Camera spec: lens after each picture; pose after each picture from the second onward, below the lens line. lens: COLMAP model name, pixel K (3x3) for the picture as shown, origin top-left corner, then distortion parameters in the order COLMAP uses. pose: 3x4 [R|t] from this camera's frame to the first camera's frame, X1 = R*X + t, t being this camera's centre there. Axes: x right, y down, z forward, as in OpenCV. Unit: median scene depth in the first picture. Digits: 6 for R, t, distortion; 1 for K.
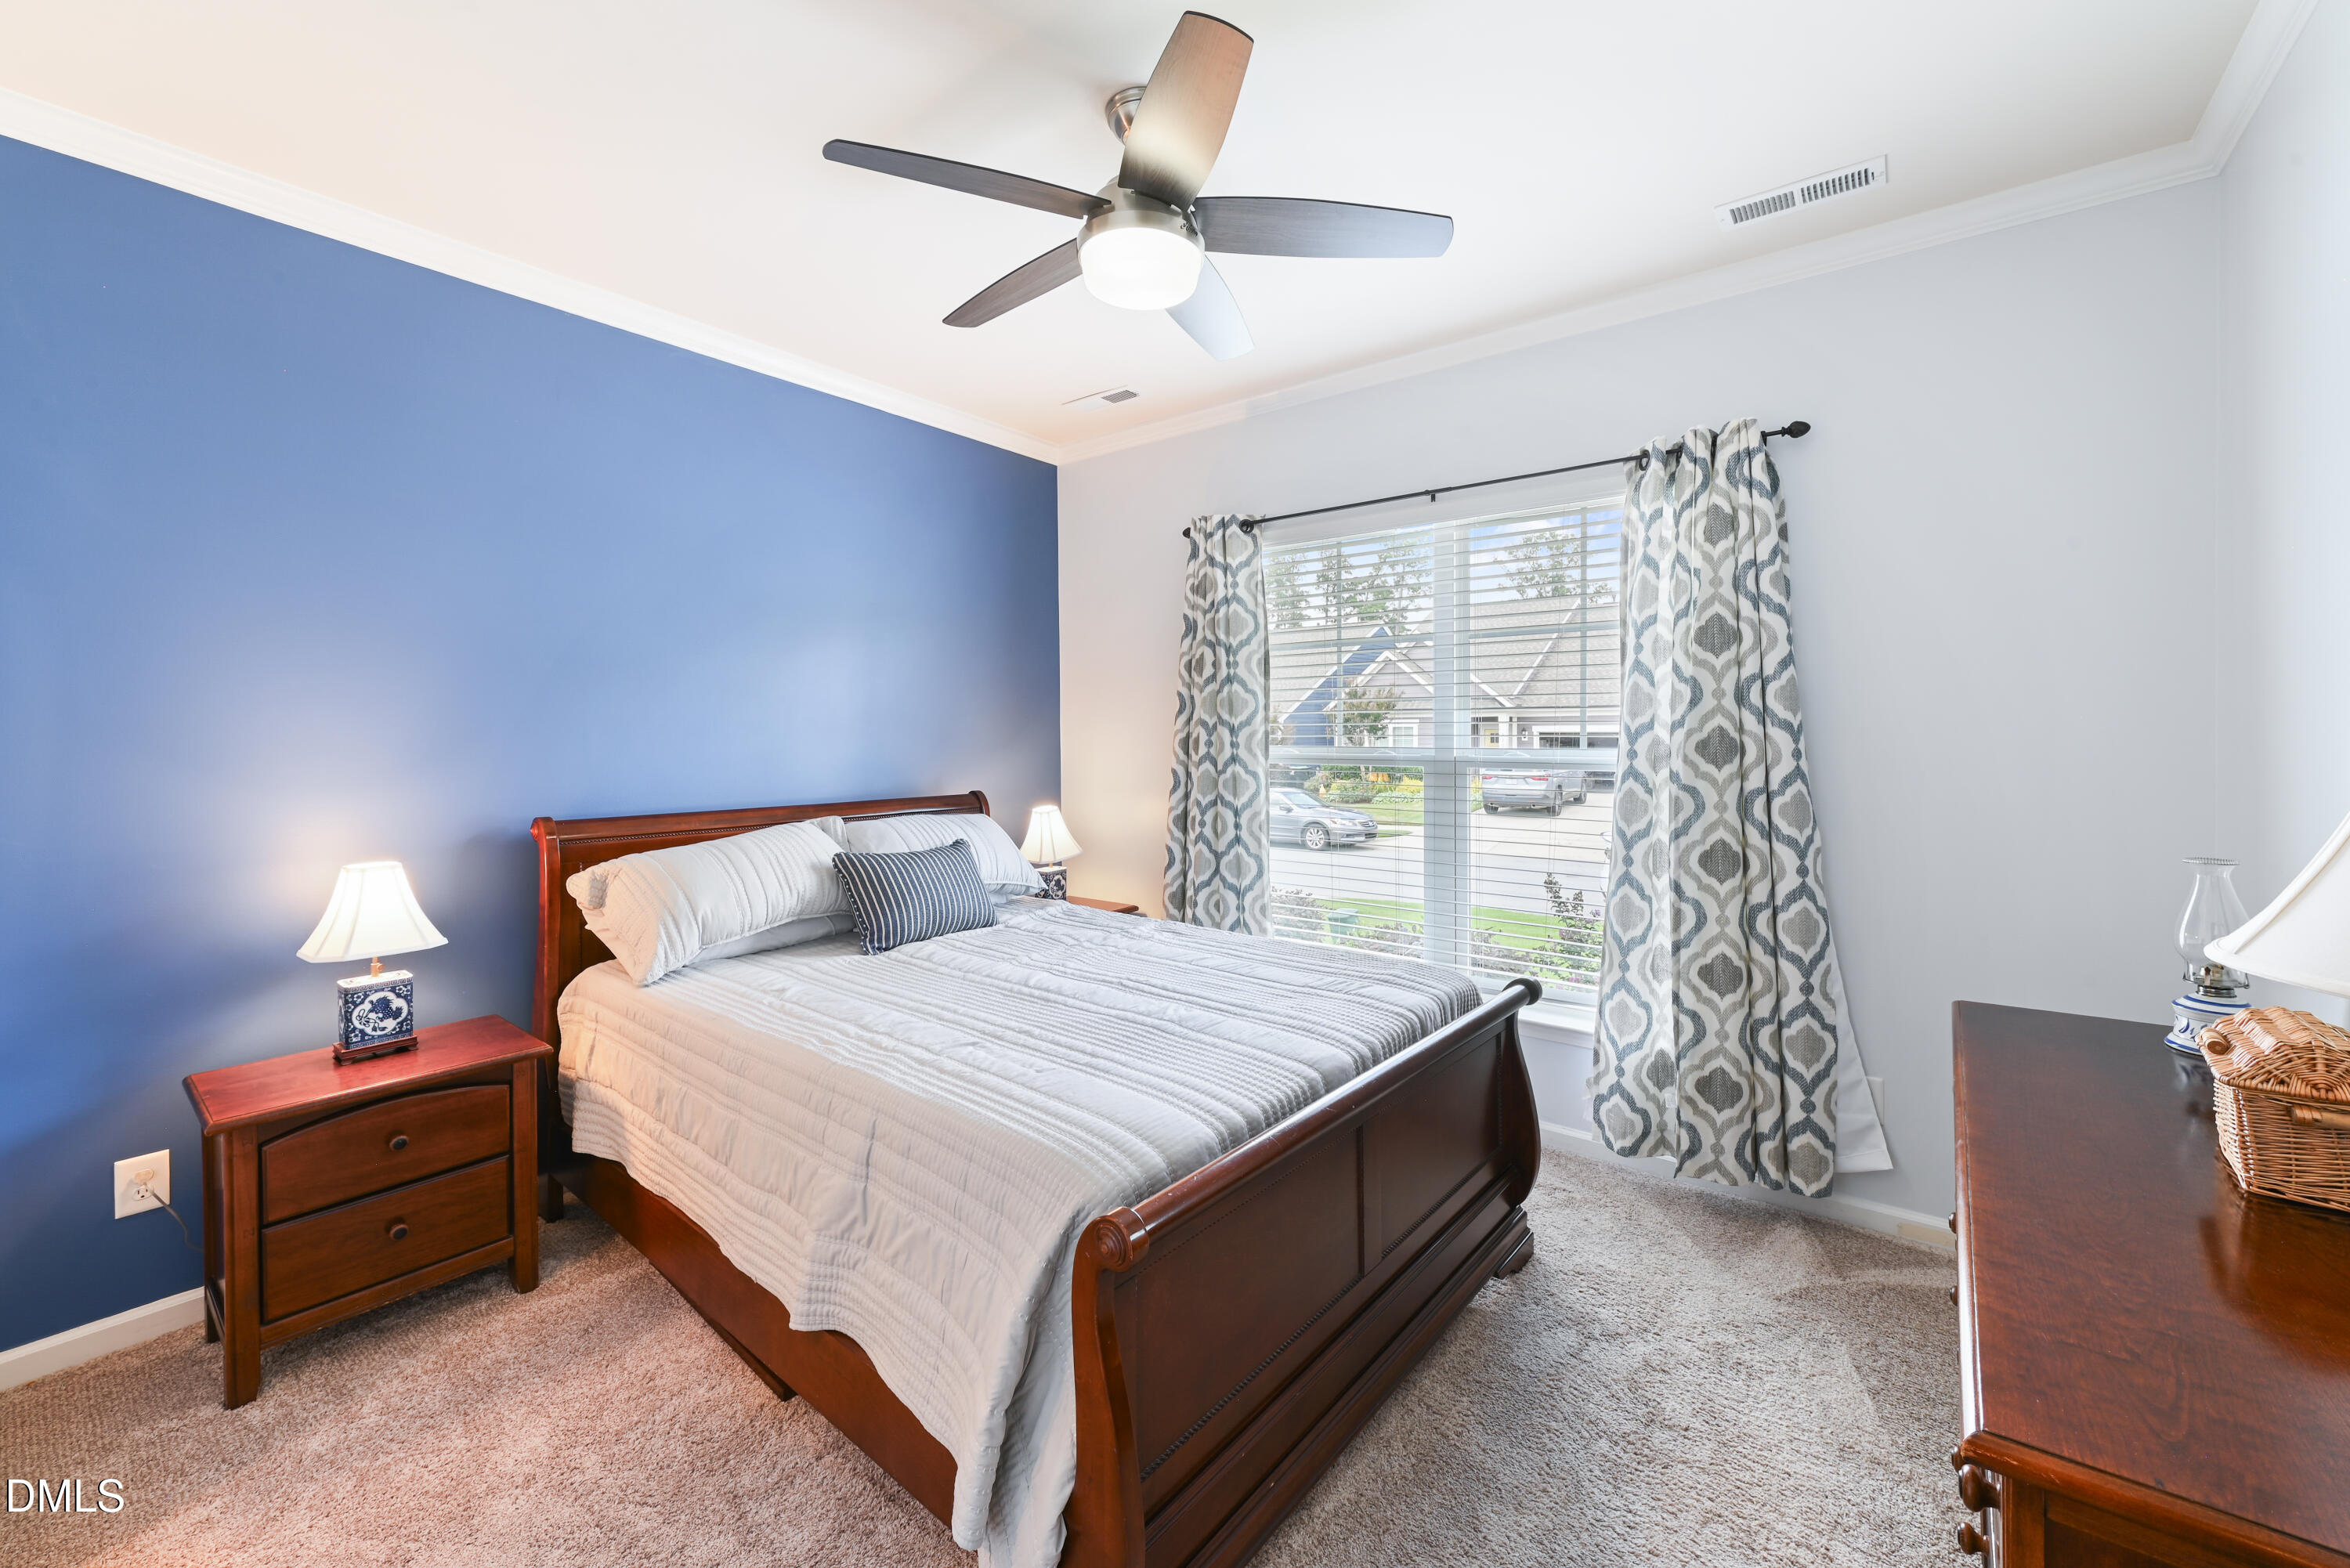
lens RADIAL K [[954.2, 0, 1158.6], [0, 954.2, 737.1], [0, 0, 1]] dist [0.003067, -0.000083]
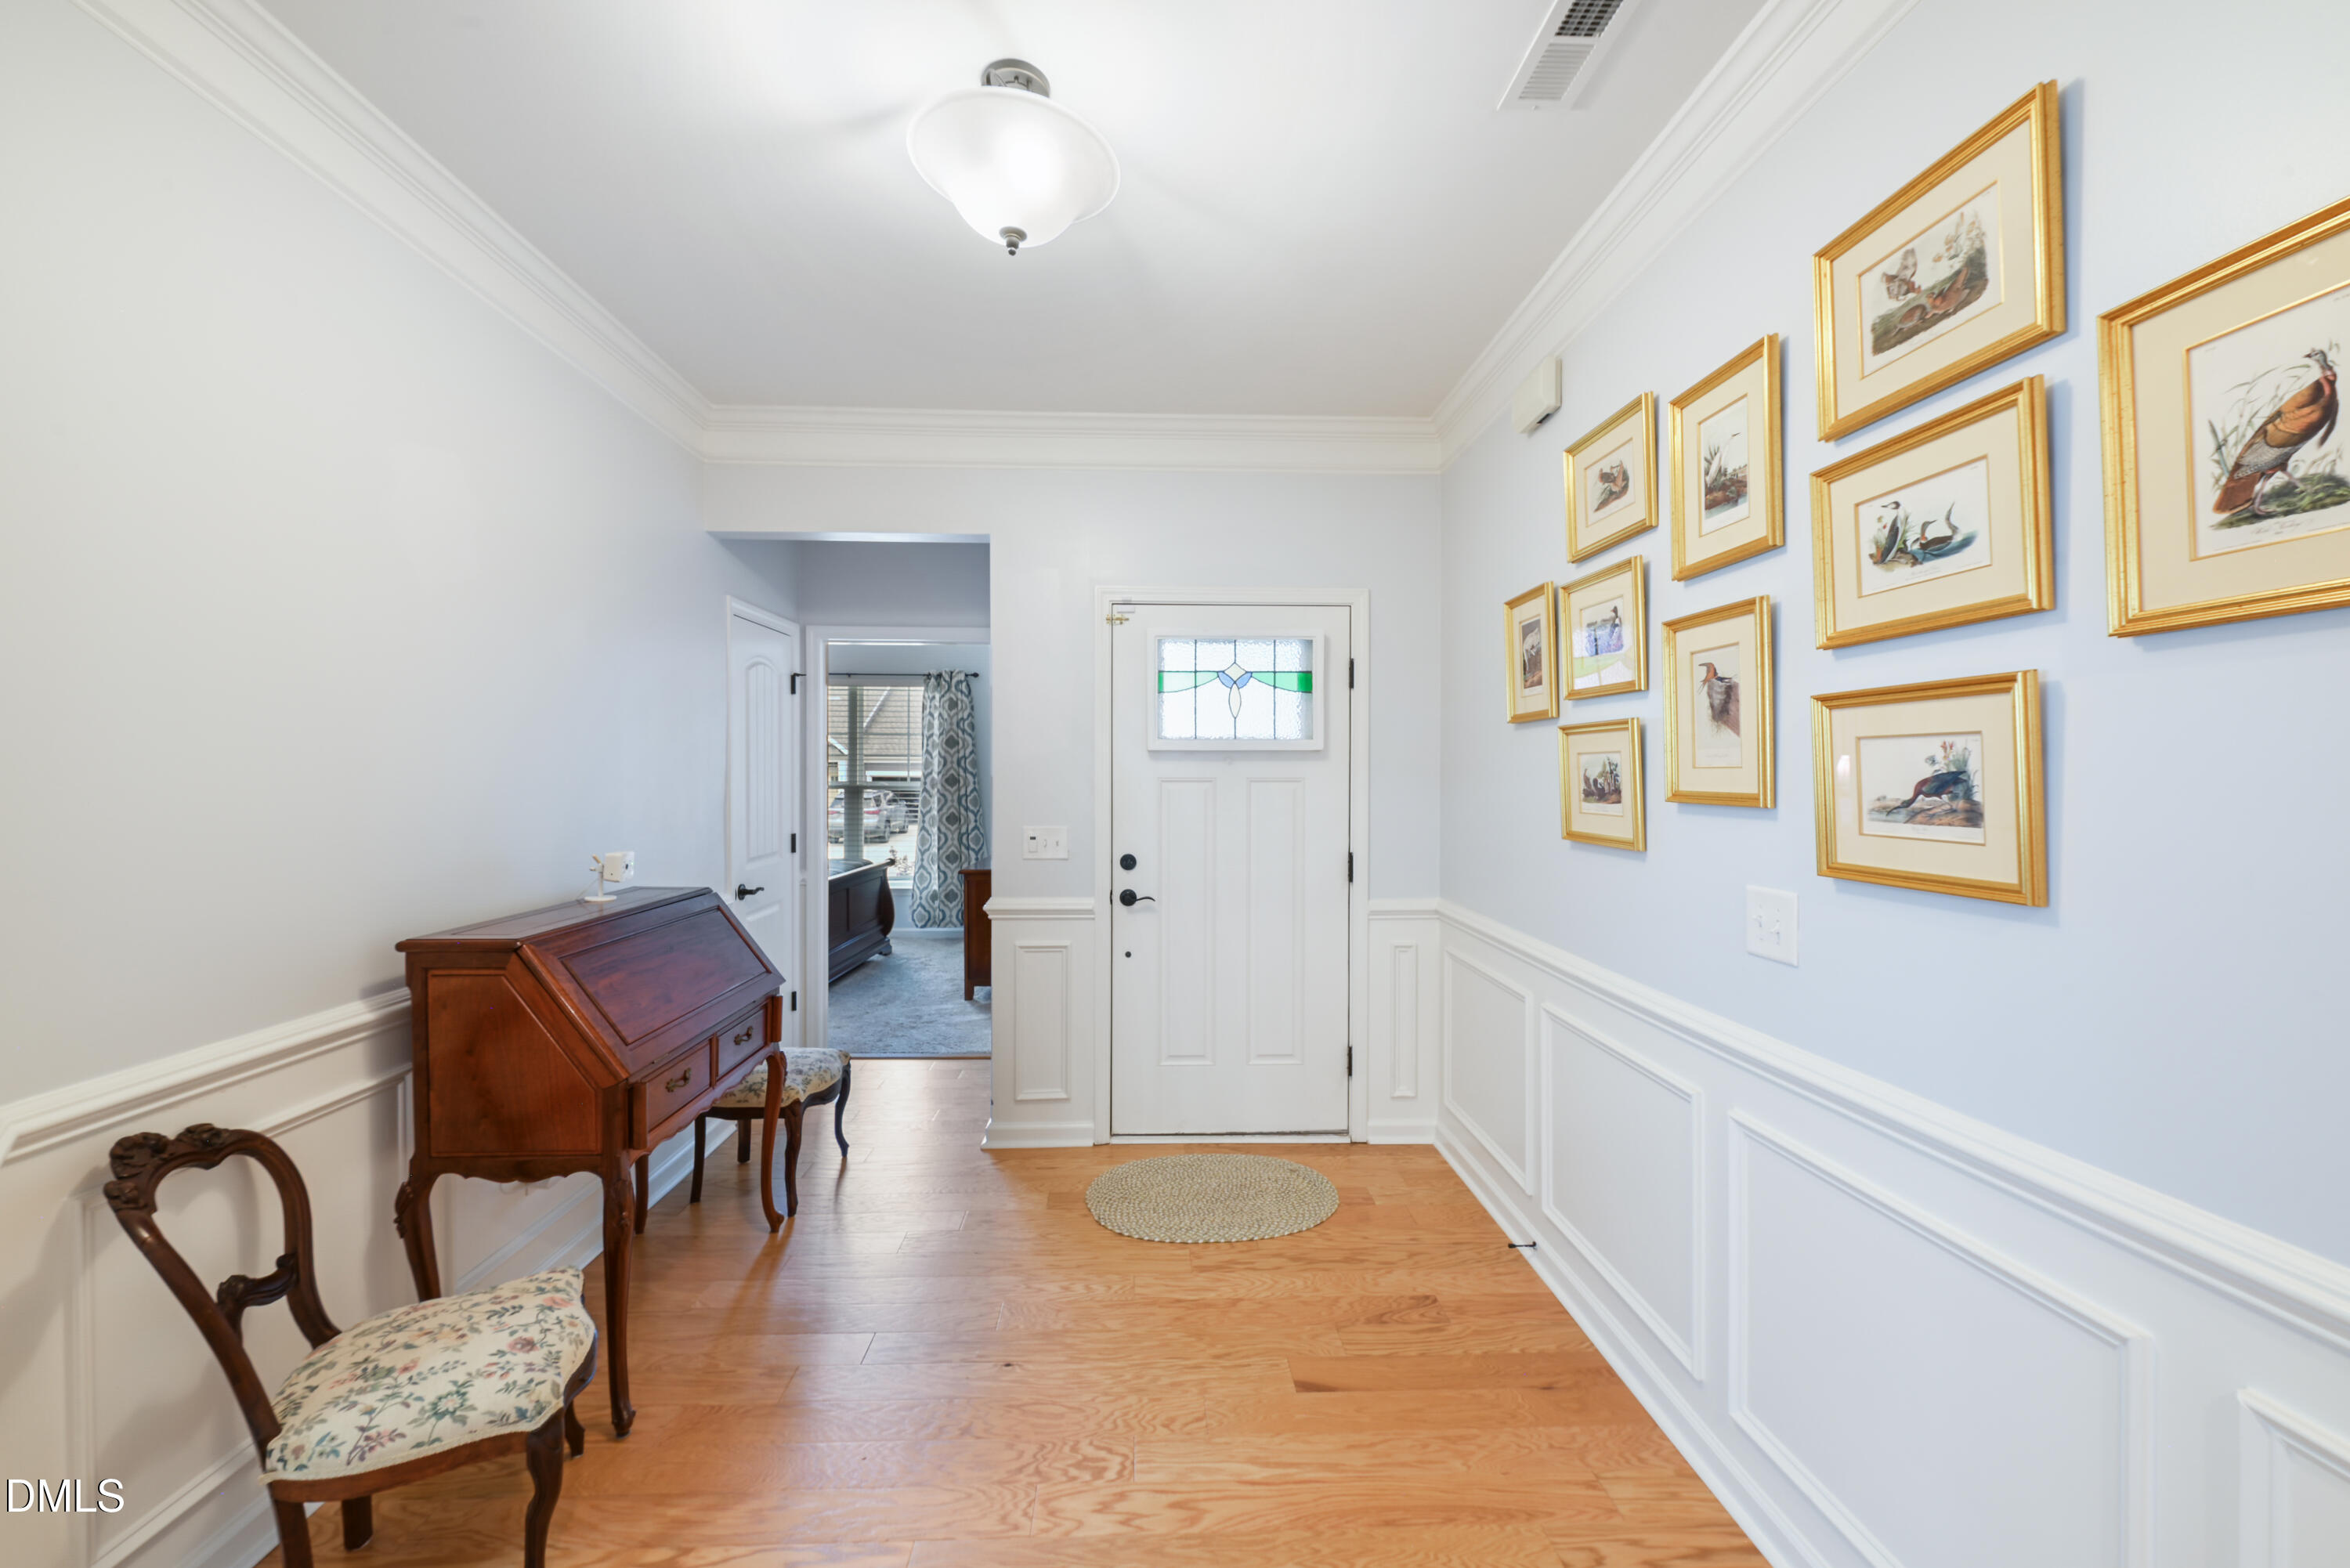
lens RADIAL K [[954.2, 0, 1176.7], [0, 954.2, 765.9], [0, 0, 1]] dist [0.003067, -0.000083]
pose [[0.768678, 0.005978, 0.639609, -0.749852], [-0.000589, 0.999963, -0.008637, -0.009780], [-0.639636, 0.006262, 0.768652, -1.676828]]
